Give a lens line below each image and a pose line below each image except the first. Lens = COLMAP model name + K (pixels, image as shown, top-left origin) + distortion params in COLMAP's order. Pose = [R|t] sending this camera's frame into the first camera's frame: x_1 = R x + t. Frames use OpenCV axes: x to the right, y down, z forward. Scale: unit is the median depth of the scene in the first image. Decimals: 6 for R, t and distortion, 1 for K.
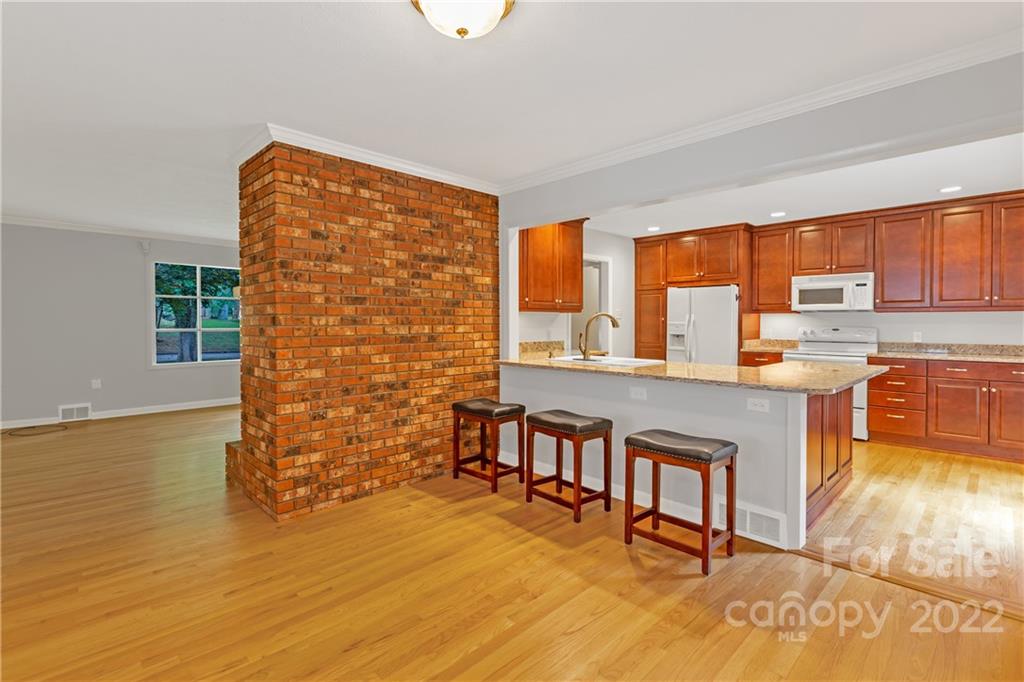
lens RADIAL K [[469.7, 0, 510.1], [0, 469.7, 332.6], [0, 0, 1]] dist [-0.001548, 0.000234]
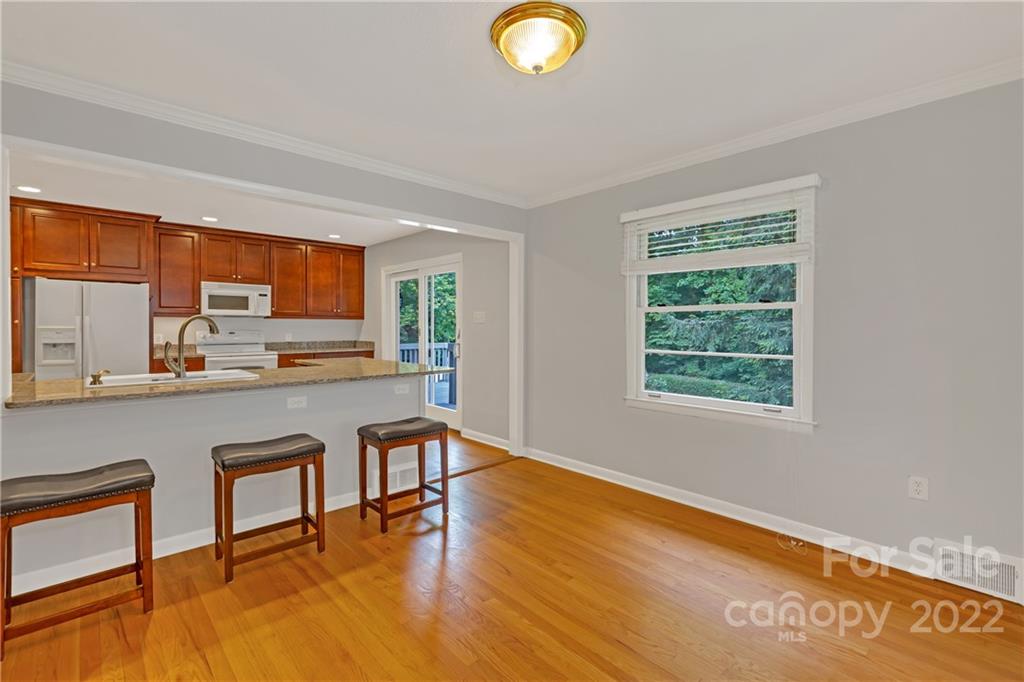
lens RADIAL K [[469.7, 0, 501.4], [0, 469.7, 326.9], [0, 0, 1]] dist [-0.001548, 0.000234]
pose [[0.027354, -0.001584, 0.999625, -0.419358], [0.021439, 0.999770, 0.000998, -0.008938], [-0.999396, 0.021404, 0.027381, 0.356381]]
